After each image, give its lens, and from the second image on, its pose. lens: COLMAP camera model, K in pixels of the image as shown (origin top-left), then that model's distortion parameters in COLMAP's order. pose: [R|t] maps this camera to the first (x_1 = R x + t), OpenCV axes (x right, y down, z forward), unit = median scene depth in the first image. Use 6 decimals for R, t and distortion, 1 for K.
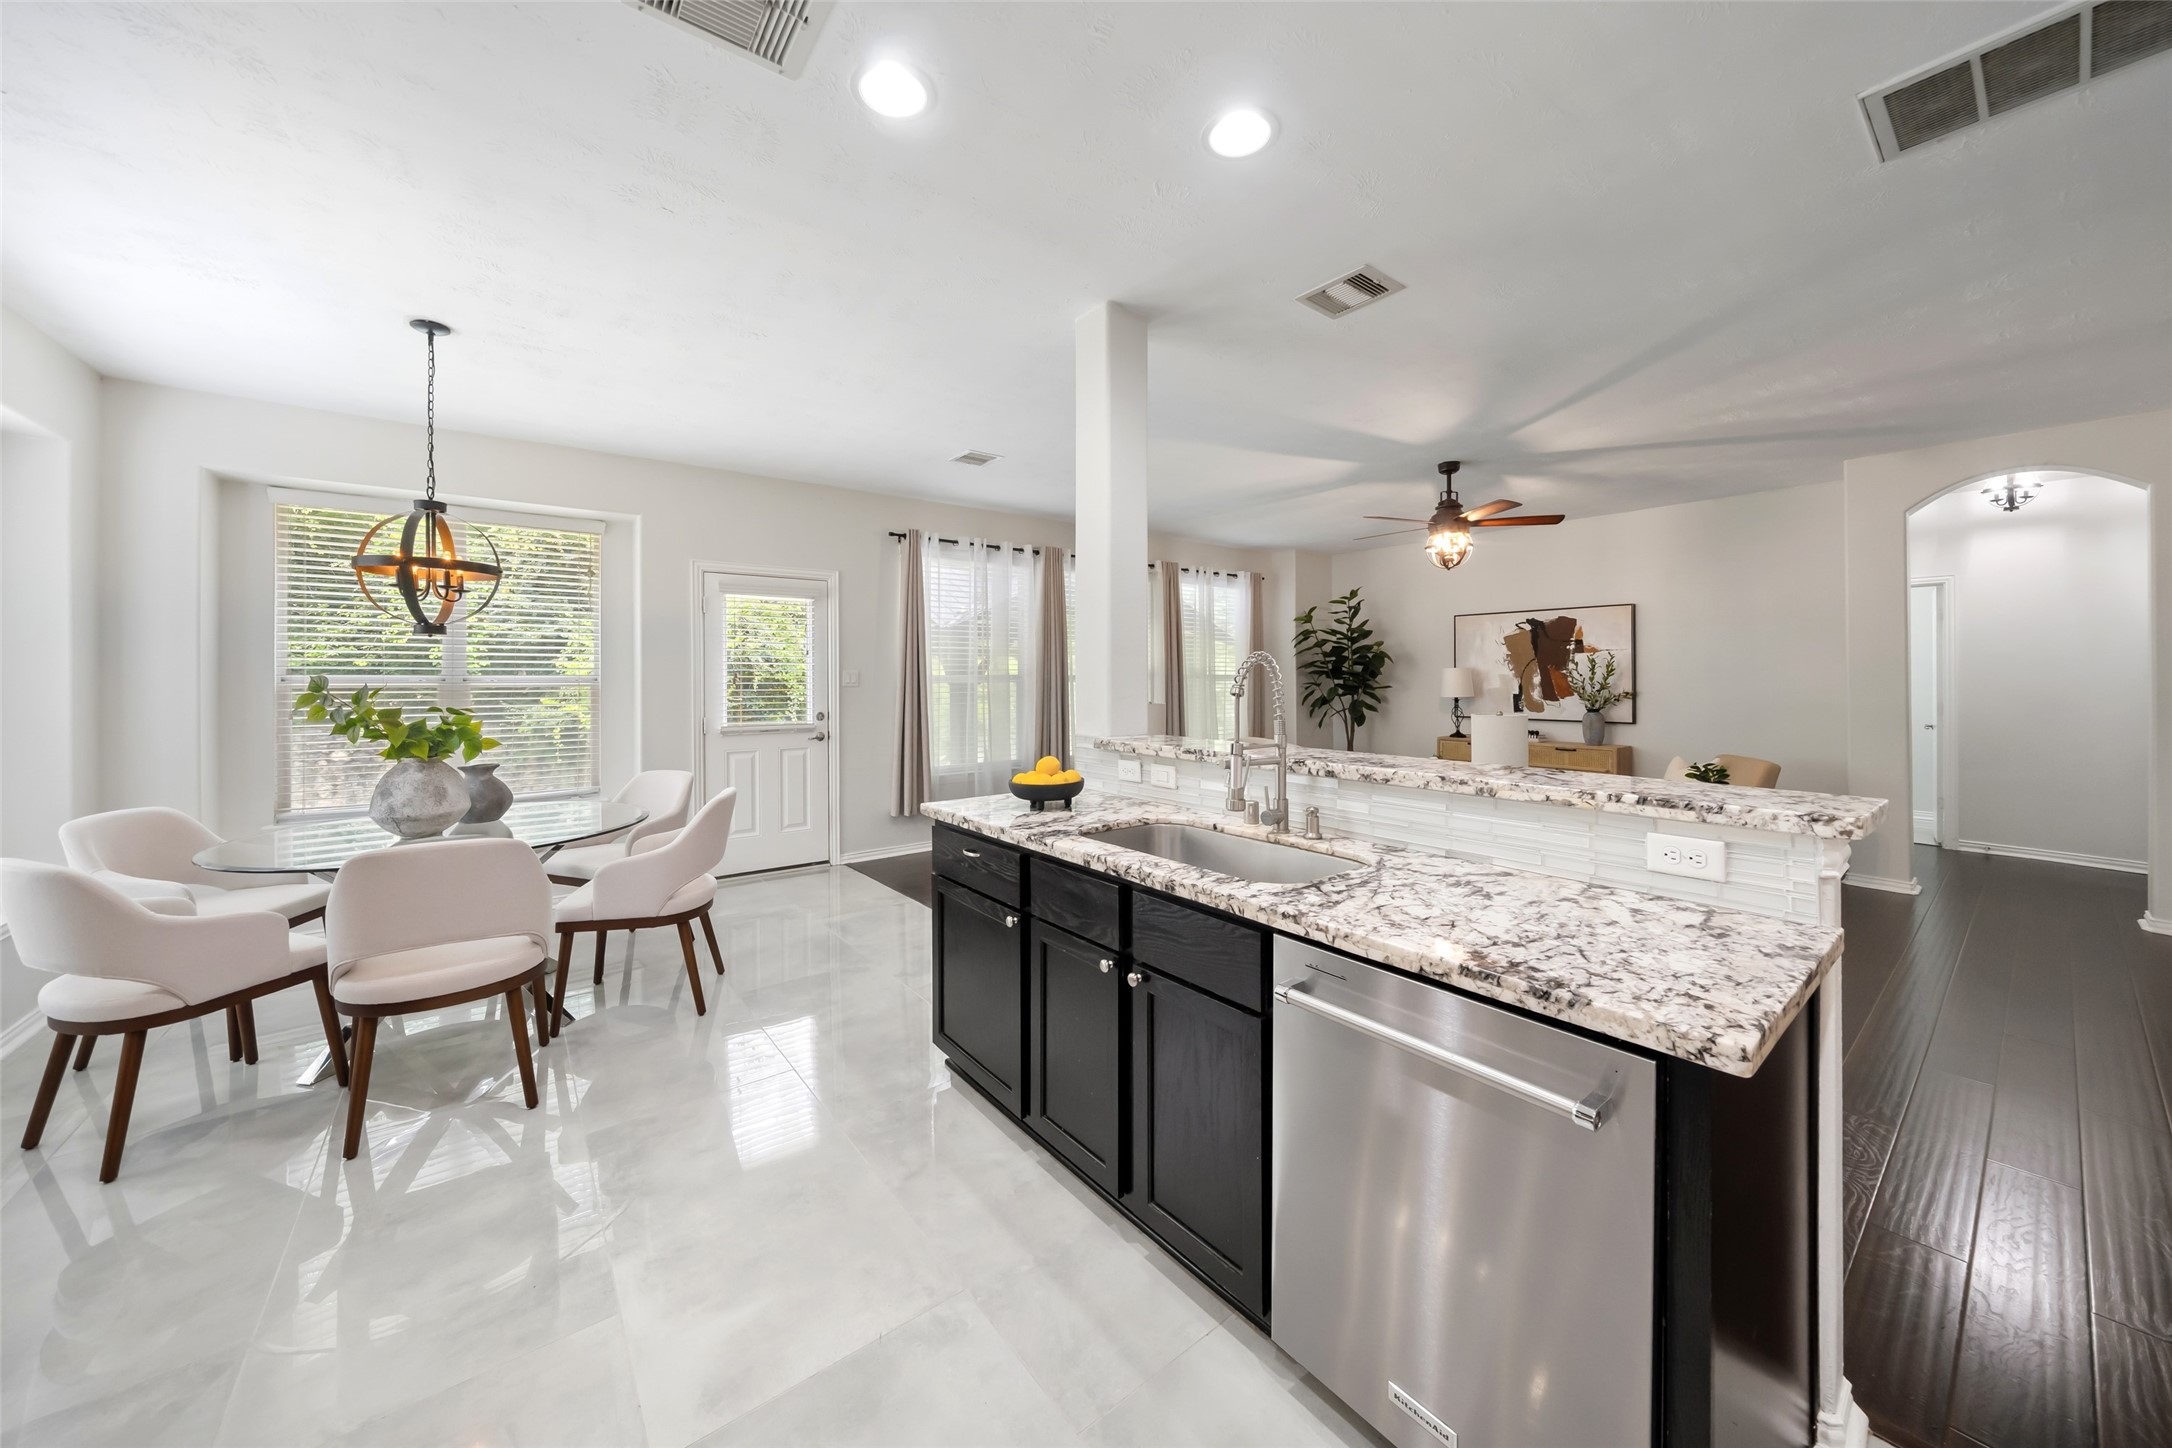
lens RADIAL K [[750.1, 0, 1081.1], [0, 750.1, 665.8], [0, 0, 1]] dist [-0.005649, 0.000836]
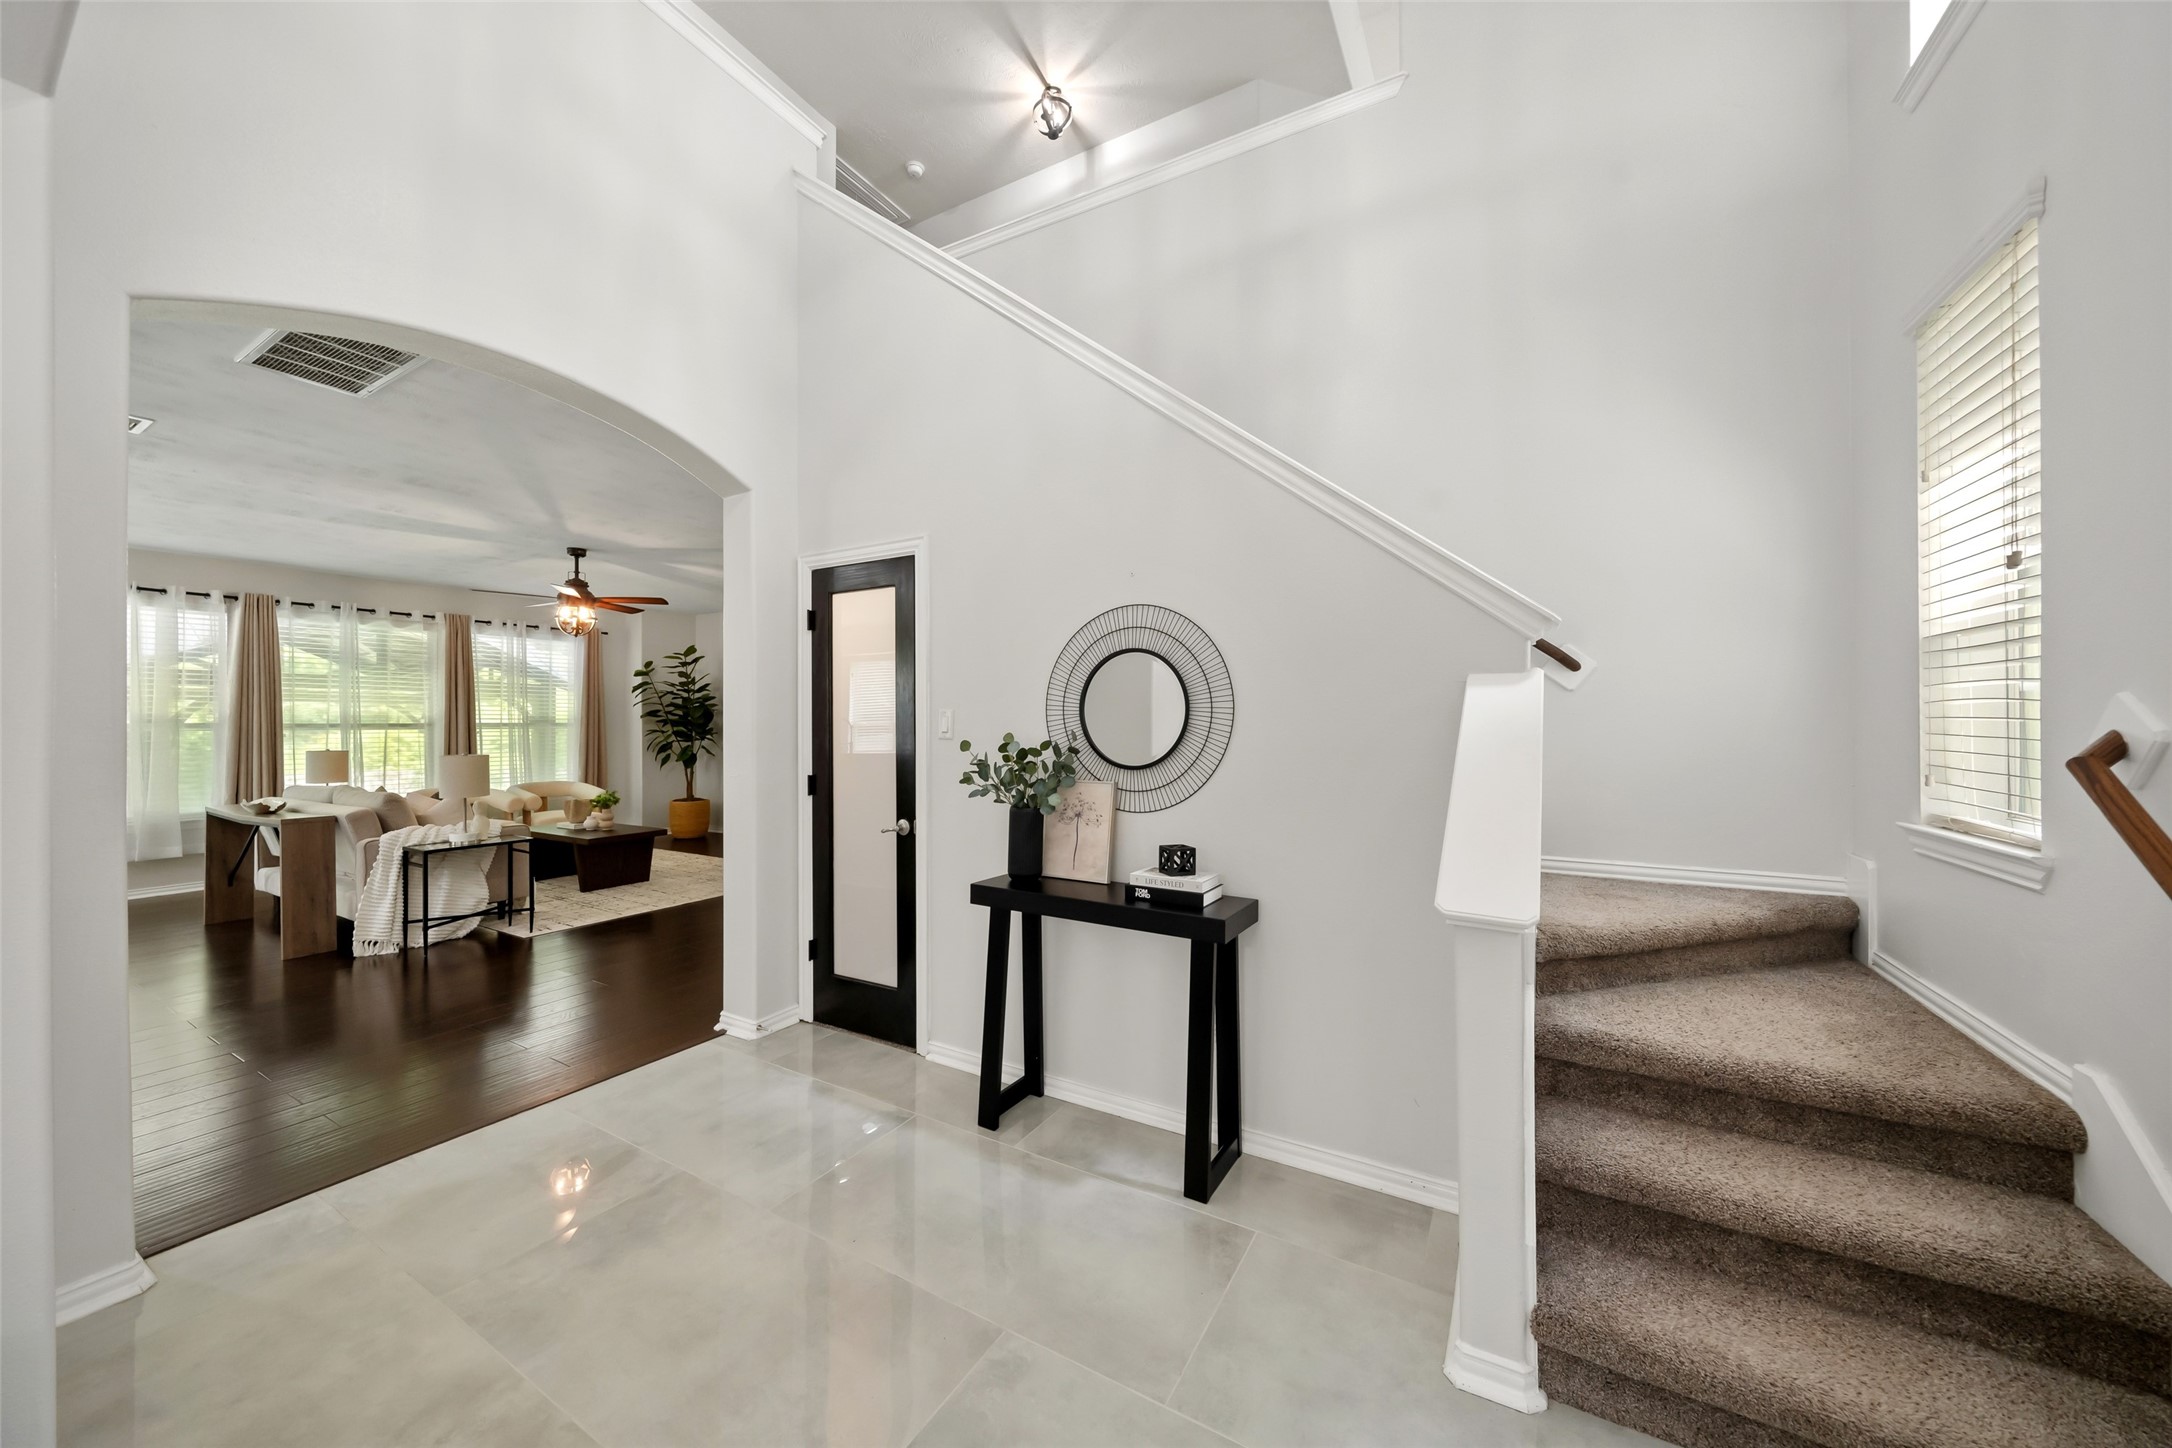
lens RADIAL K [[750.1, 0, 1078.9], [0, 750.1, 743.5], [0, 0, 1]] dist [-0.005649, 0.000836]
pose [[0.919340, -0.010939, 0.393313, 0.587752], [-0.005116, 0.999197, 0.039749, -0.006223], [-0.393432, -0.038555, 0.918545, -0.342525]]
